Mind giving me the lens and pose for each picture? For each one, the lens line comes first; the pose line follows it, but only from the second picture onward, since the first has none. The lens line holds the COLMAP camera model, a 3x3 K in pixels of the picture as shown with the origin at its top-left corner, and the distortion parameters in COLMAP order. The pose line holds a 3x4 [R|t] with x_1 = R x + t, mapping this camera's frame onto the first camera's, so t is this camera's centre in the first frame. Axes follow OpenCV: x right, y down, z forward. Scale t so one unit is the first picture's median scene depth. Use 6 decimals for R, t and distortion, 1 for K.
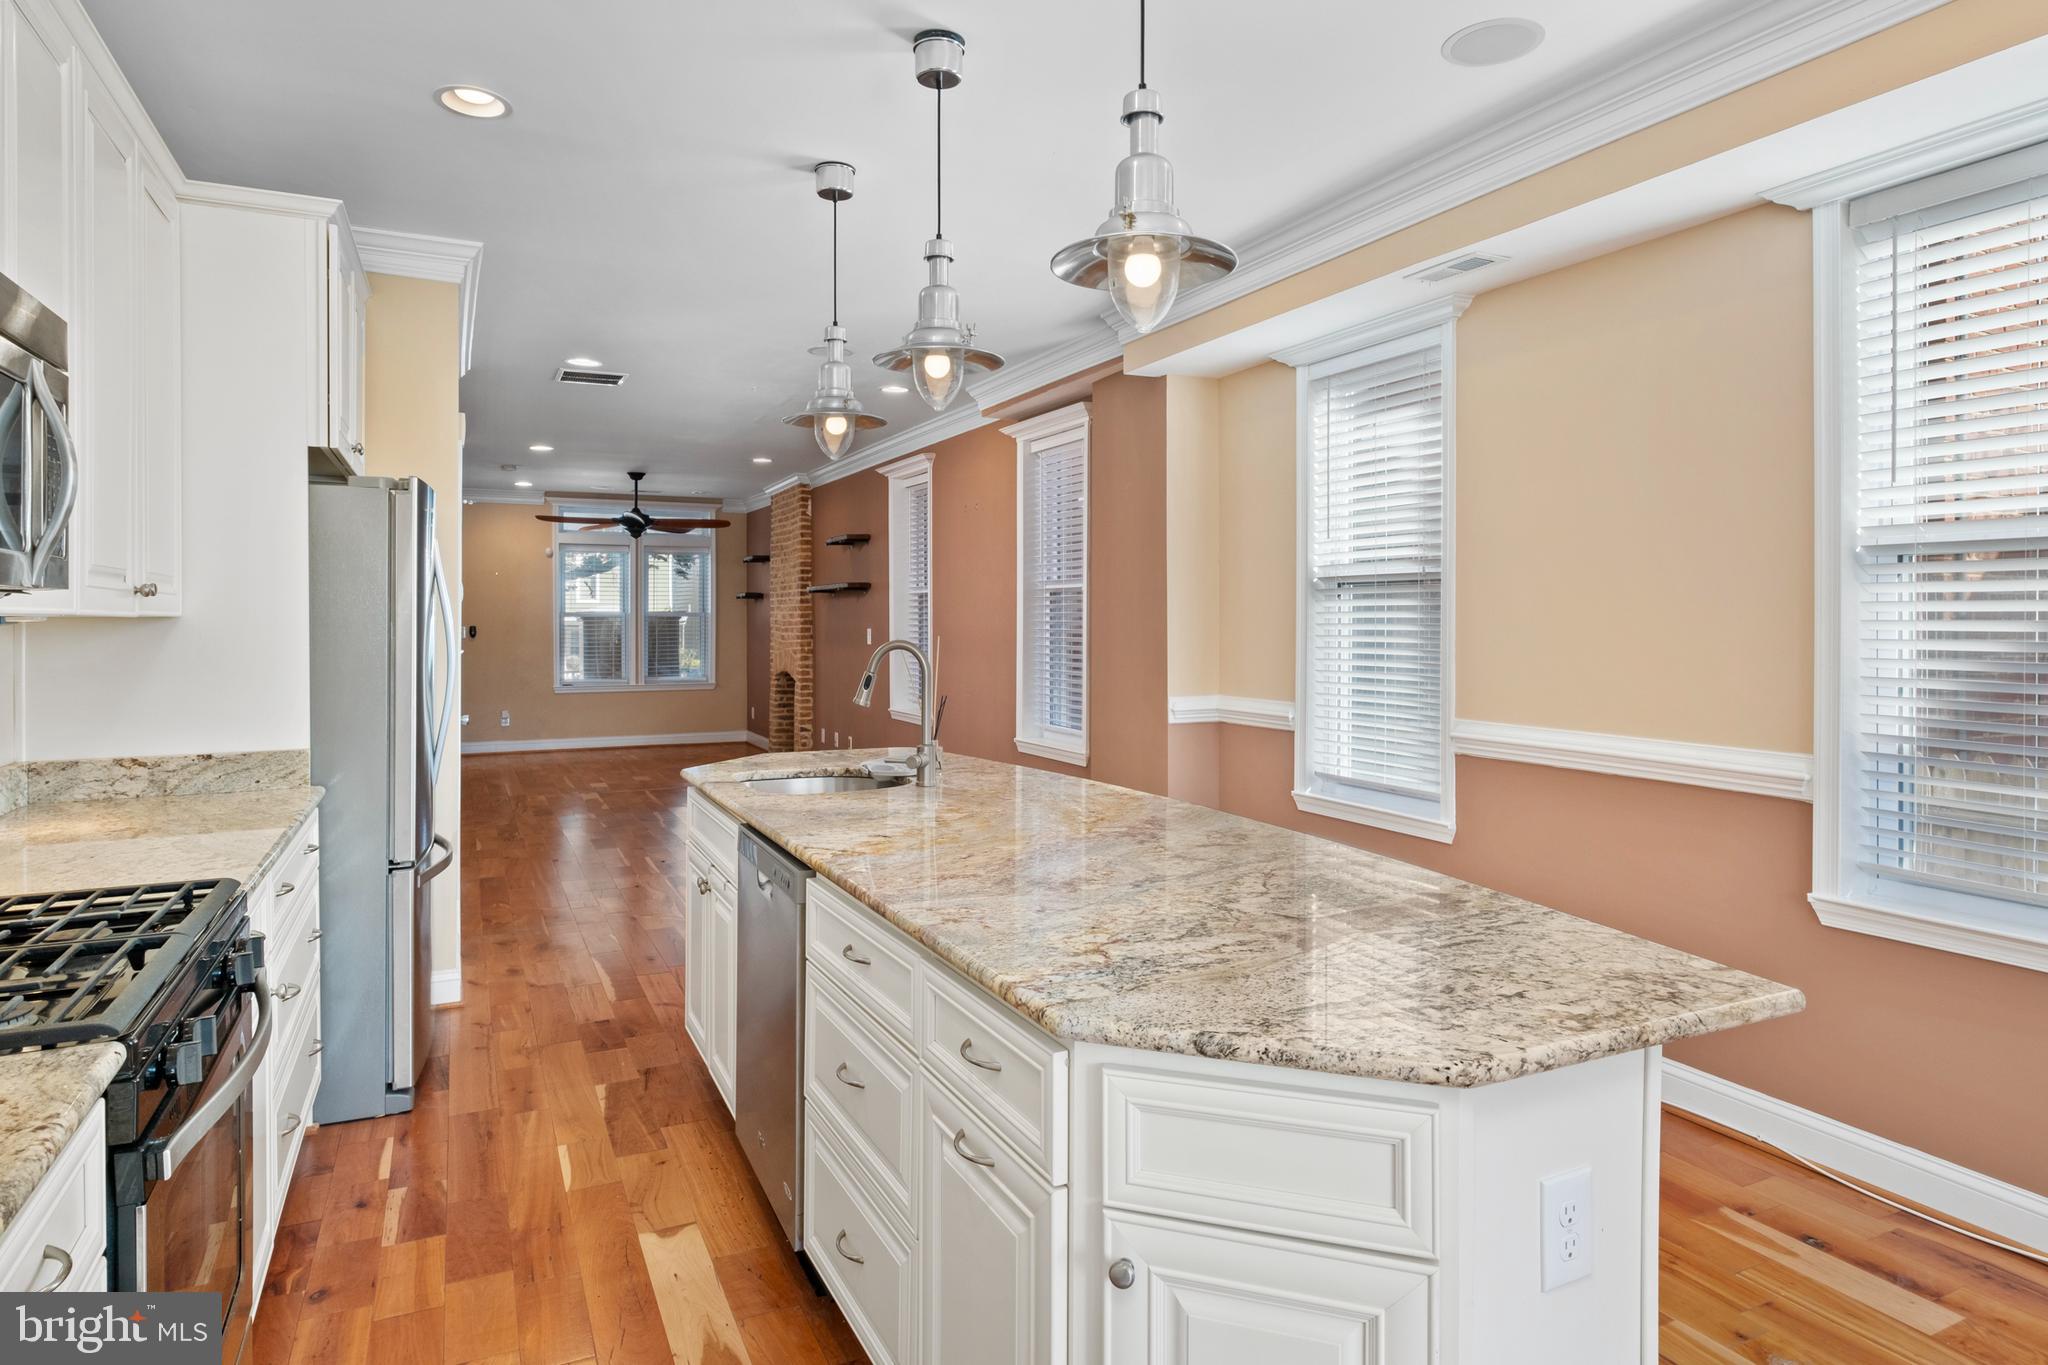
lens RADIAL K [[1168.1, 0, 1031.5], [0, 1168.1, 622.6], [0, 0, 1]] dist [-0.003768, -0.000457]
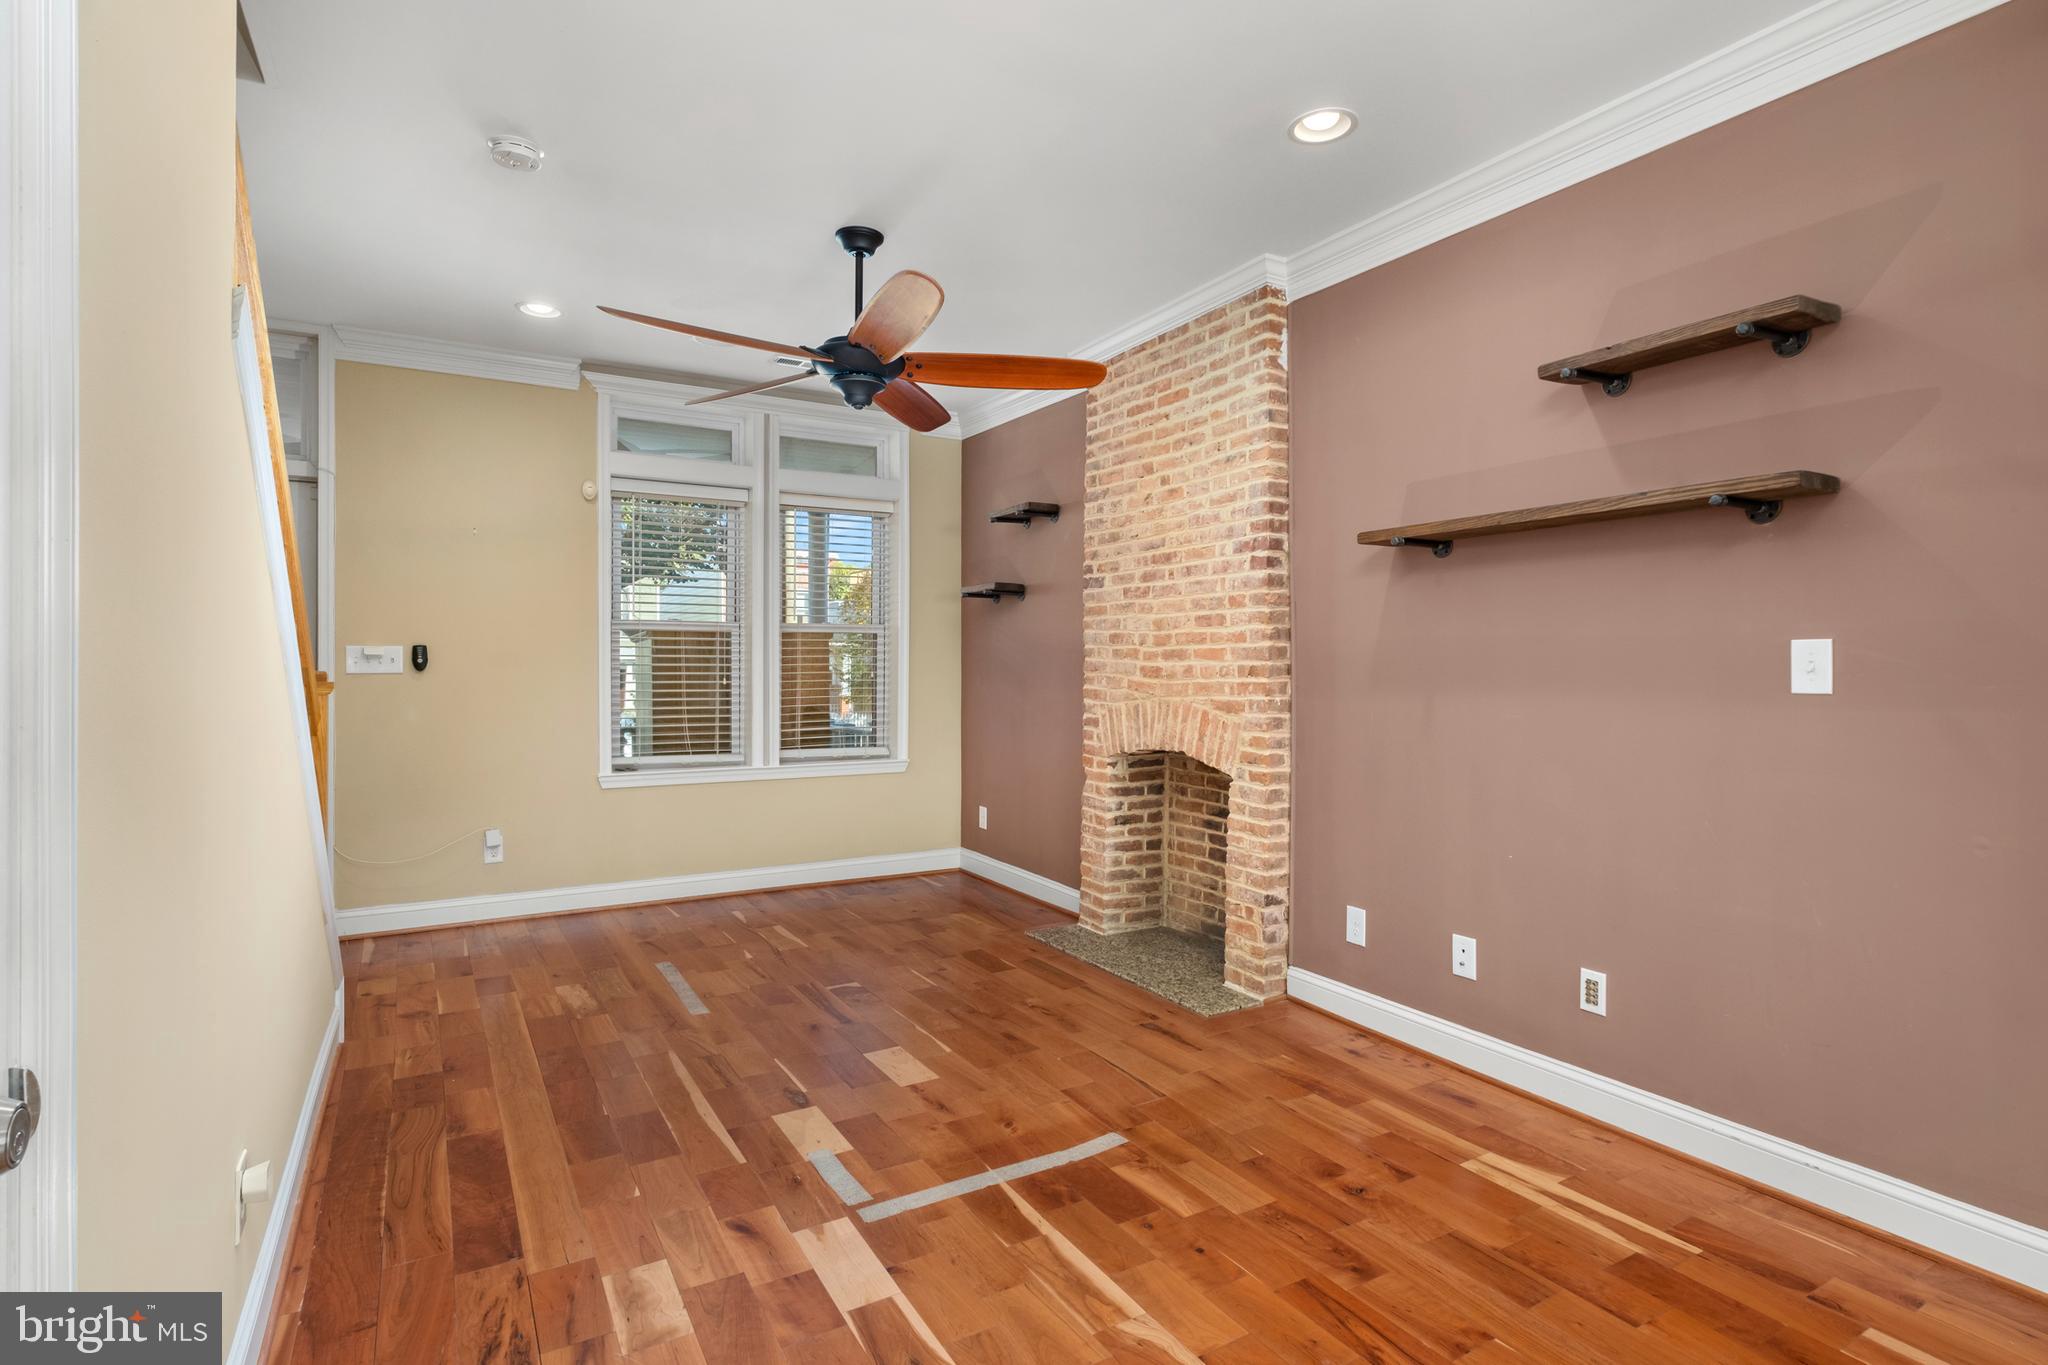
lens RADIAL K [[1021.0, 0, 1025.2], [0, 1021.0, 668.0], [0, 0, 1]] dist [0.002418, 0.000133]
pose [[0.997414, 0.004835, 0.071714, -0.363172], [-0.004928, 0.999987, 0.001125, 0.013674], [-0.071707, -0.001476, 0.997425, 0.782261]]
